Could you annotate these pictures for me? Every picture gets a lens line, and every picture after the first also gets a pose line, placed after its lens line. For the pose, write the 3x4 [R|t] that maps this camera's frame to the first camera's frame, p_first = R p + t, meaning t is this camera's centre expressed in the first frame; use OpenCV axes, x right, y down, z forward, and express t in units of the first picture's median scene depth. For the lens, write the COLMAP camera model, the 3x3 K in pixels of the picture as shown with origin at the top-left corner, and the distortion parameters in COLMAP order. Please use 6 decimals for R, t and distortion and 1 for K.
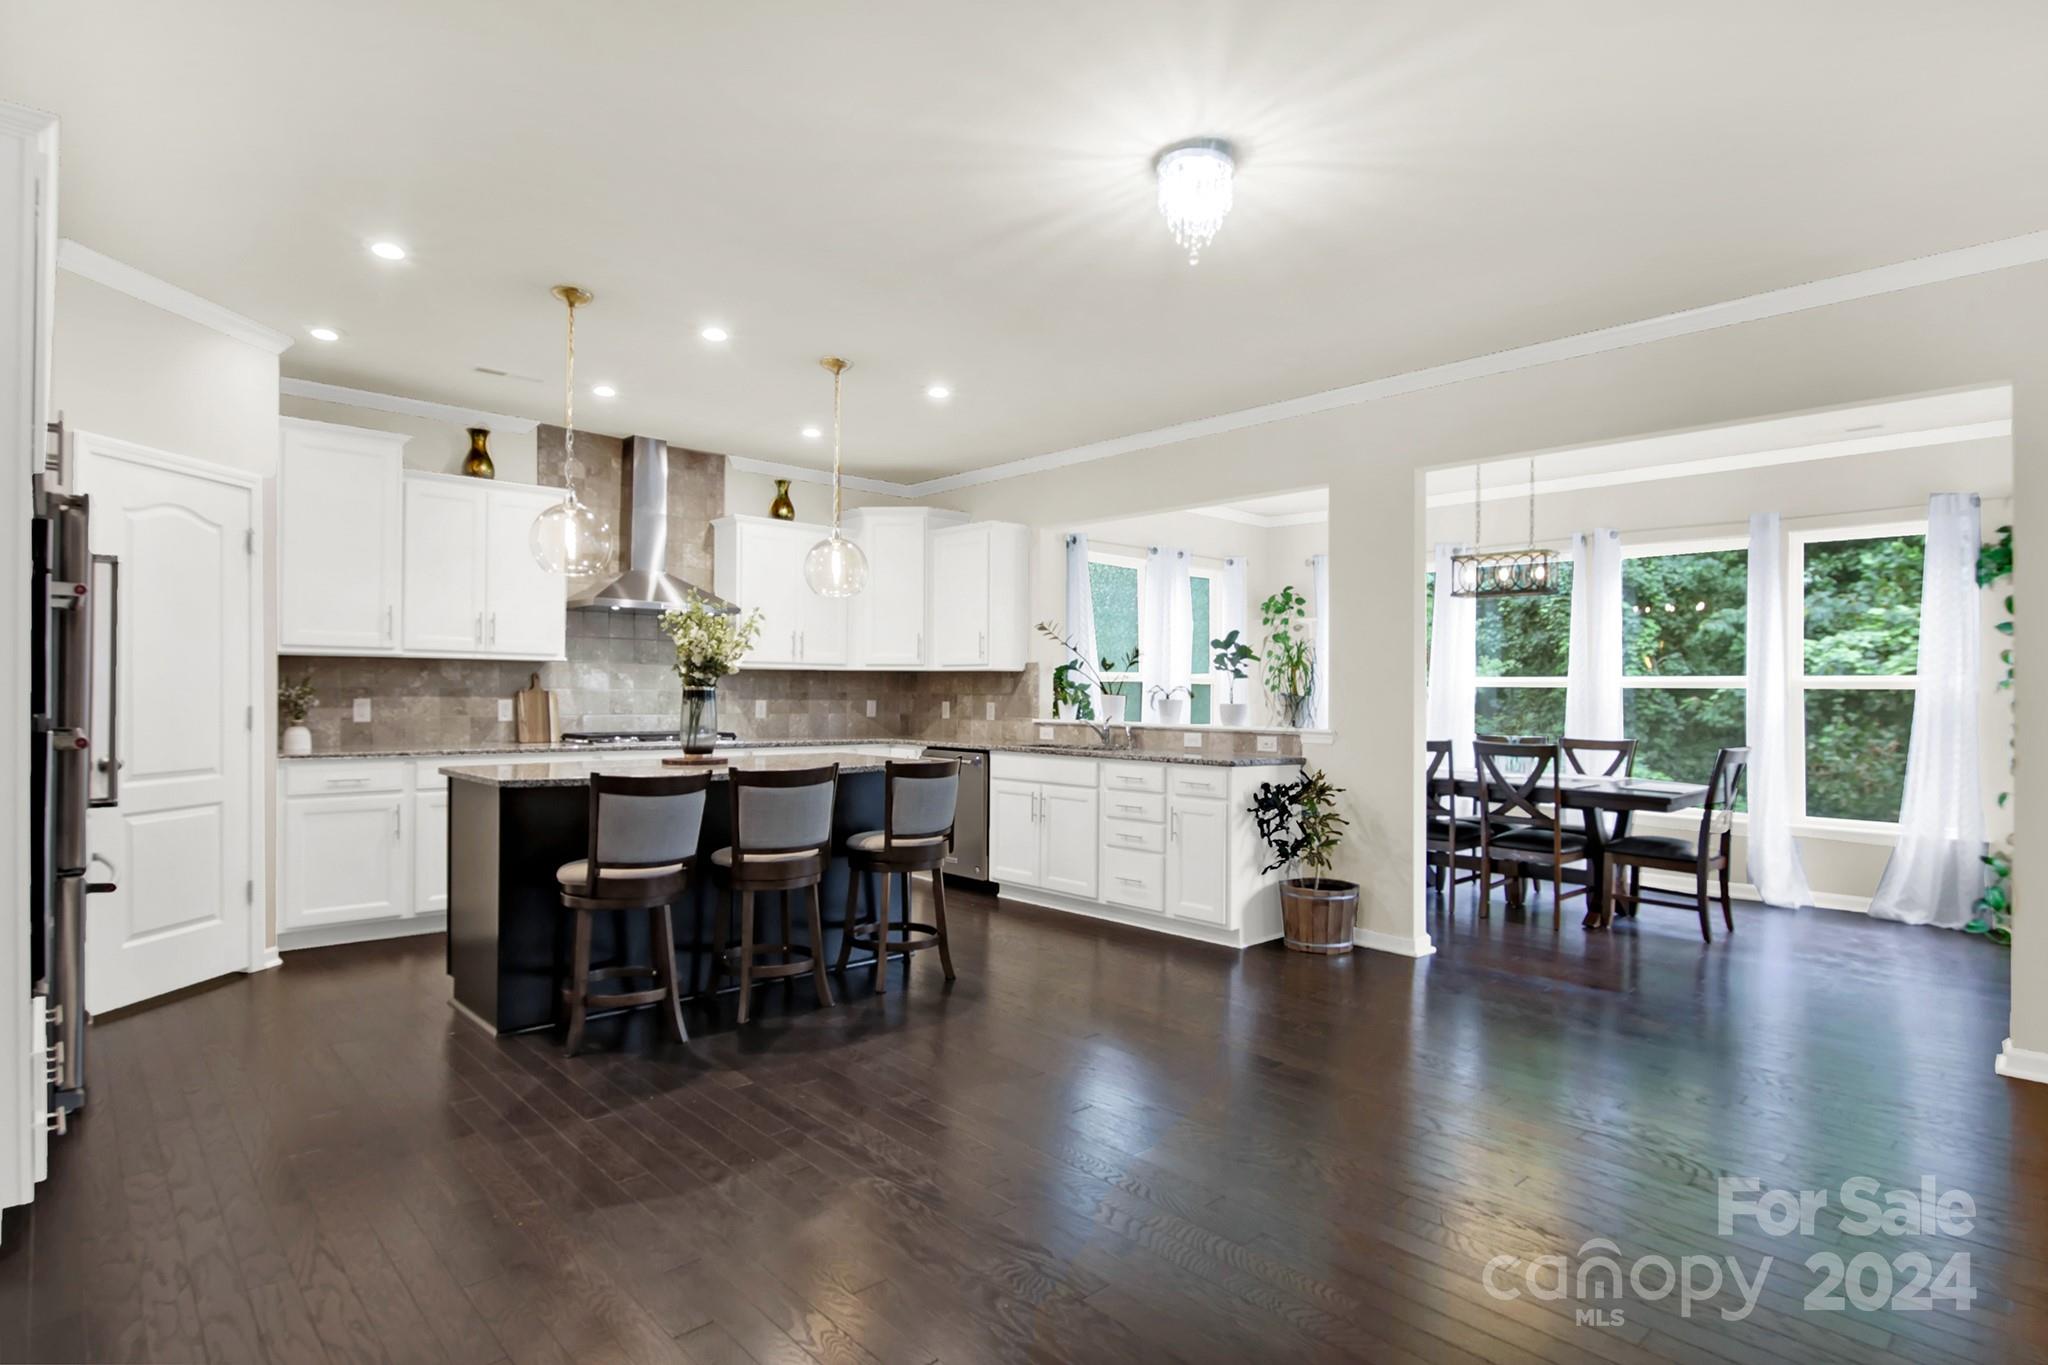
lens RADIAL K [[1065.0, 0, 1017.3], [0, 1065.0, 688.1], [0, 0, 1]] dist [-0.004680, -0.002857]
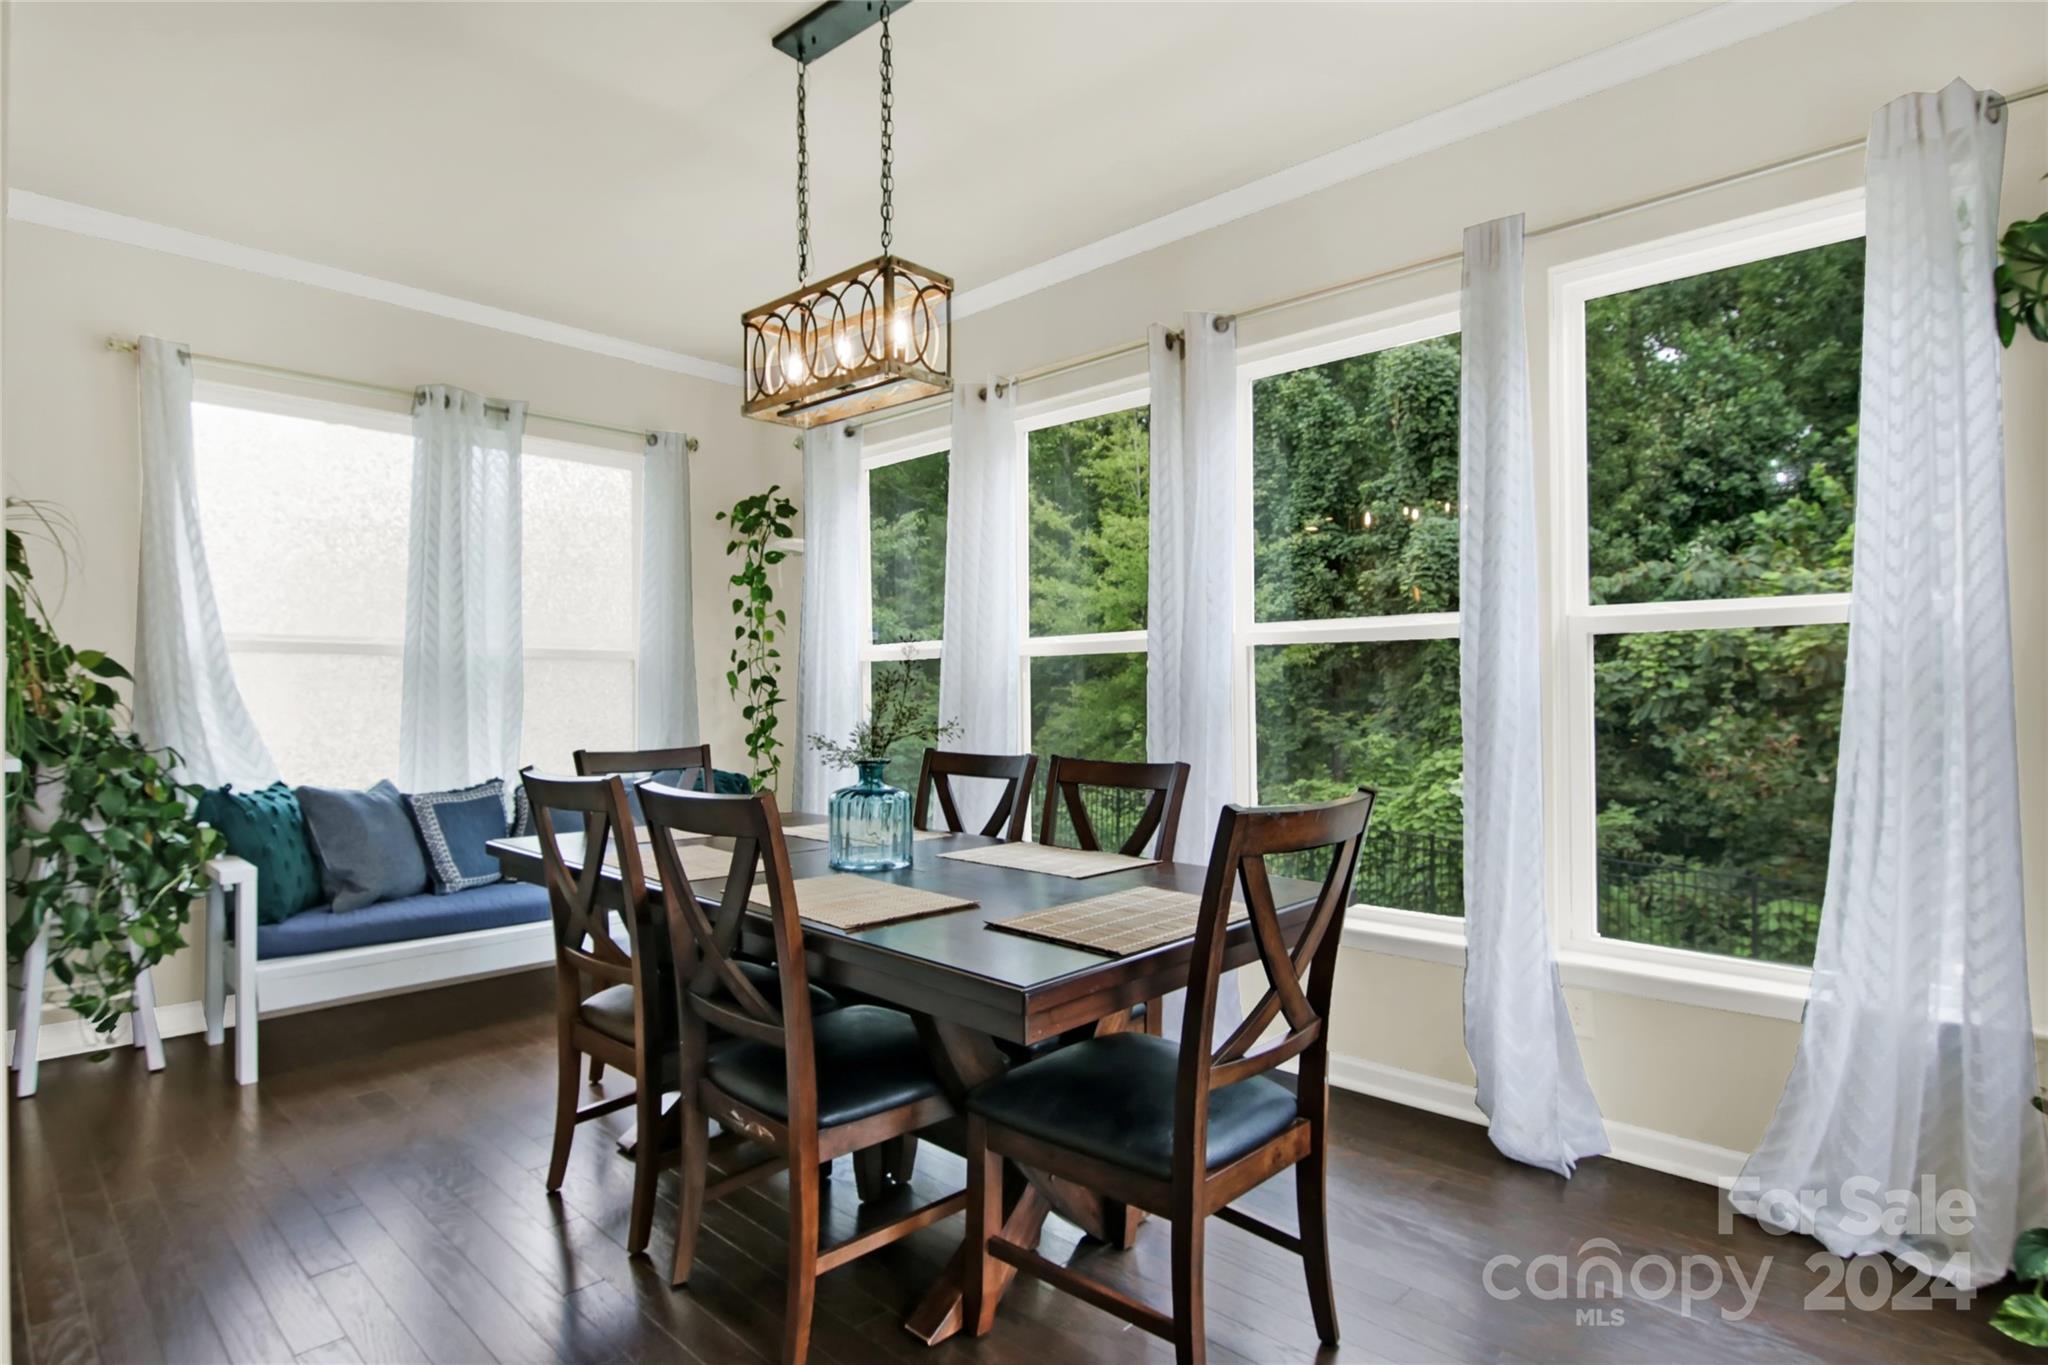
lens RADIAL K [[1065.0, 0, 1030.8], [0, 1065.0, 684.7], [0, 0, 1]] dist [-0.004680, -0.002857]
pose [[0.997640, -0.011898, 0.067629, 0.176246], [0.012246, 0.999914, -0.004735, 0.007265], [-0.067566, 0.005552, 0.997699, 0.212750]]
